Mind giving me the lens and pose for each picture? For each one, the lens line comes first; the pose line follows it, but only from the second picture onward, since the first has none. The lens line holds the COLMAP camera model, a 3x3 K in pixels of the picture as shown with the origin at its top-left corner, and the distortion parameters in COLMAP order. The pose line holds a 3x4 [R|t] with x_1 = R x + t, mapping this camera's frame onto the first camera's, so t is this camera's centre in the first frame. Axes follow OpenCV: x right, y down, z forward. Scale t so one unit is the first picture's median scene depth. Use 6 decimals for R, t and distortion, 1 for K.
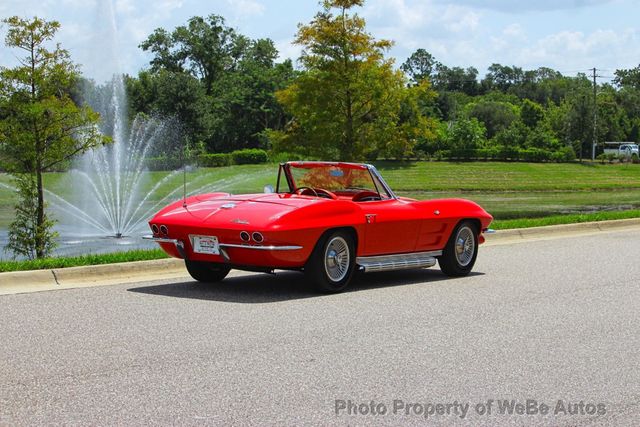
lens RADIAL K [[1615.7, 0, 360.2], [0, 1615.7, 212.1], [0, 0, 1]] dist [-0.435372, 0.035715]
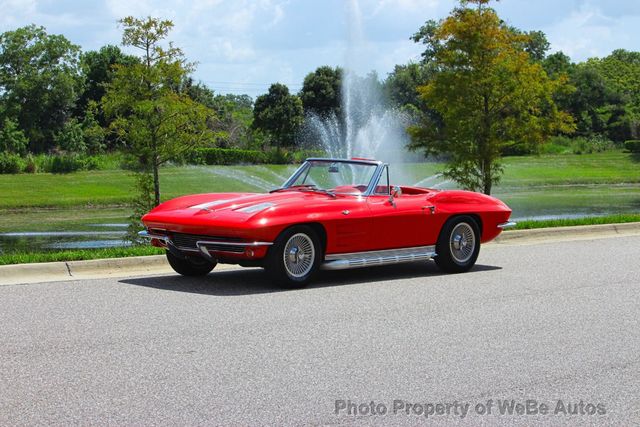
lens RADIAL K [[1614.2, 0, 320.0], [0, 1614.2, 213.5], [0, 0, 1]] dist [-0.439418, 0.520051]
pose [[0.978806, 0.003565, -0.204757, 0.116086], [-0.002247, 0.999975, 0.006666, -0.002132], [0.204775, -0.006064, 0.978790, -0.000827]]
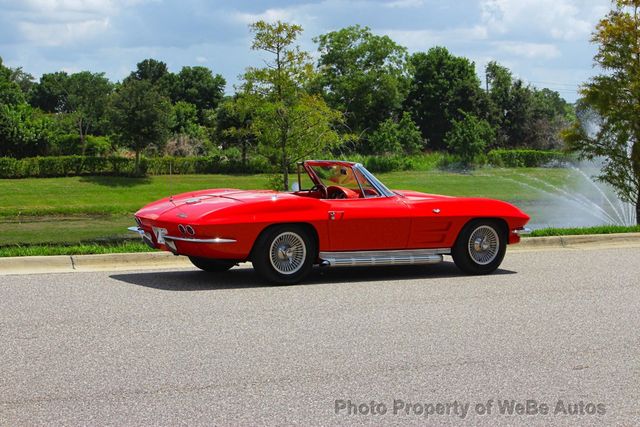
lens RADIAL K [[1614.2, 0, 320.0], [0, 1614.2, 213.5], [0, 0, 1]] dist [-0.439418, 0.520051]
pose [[0.907233, 0.017623, -0.420259, 0.271077], [-0.015825, 0.999845, 0.007765, -0.003198], [0.420330, -0.000394, 0.907371, 0.032146]]
